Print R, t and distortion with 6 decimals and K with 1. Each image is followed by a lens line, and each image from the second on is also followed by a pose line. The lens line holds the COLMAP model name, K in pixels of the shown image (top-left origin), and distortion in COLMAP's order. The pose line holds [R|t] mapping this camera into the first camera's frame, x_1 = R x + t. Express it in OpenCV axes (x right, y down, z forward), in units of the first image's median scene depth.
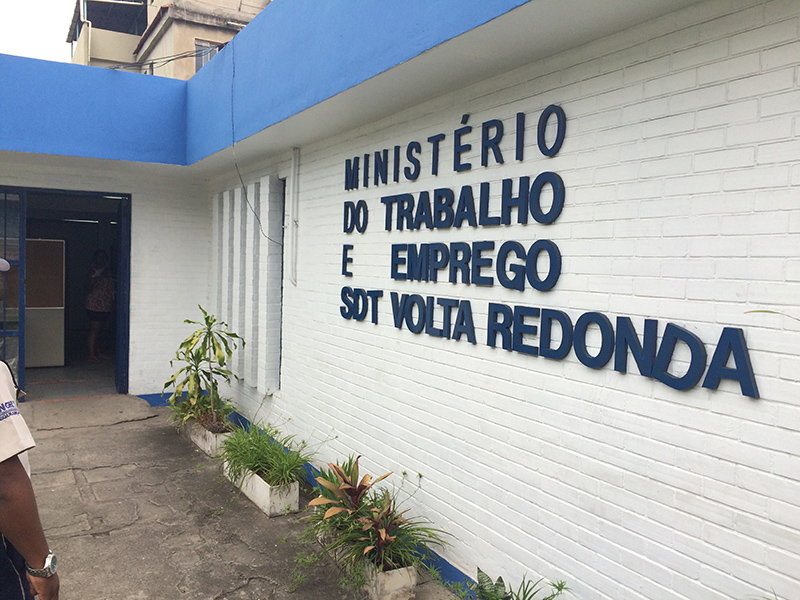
lens RADIAL K [[681.7, 0, 400.0], [0, 681.7, 300.0], [0, 0, 1]] dist [0.061706, -0.018416]
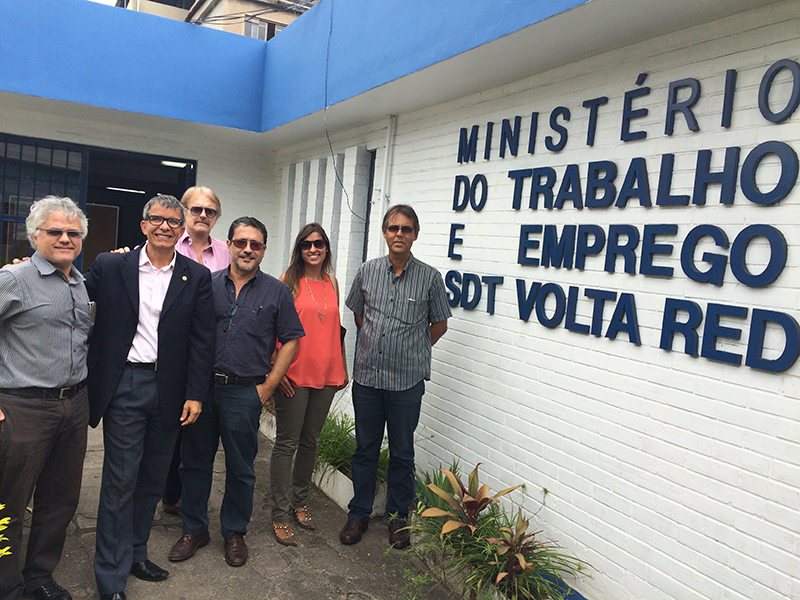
lens RADIAL K [[681.7, 0, 400.0], [0, 681.7, 300.0], [0, 0, 1]] dist [0.061706, -0.018416]
pose [[0.997788, 0.059885, -0.028872, -0.152620], [-0.059455, 0.998110, 0.015542, 0.011664], [0.029748, -0.013791, 0.999462, 0.129203]]
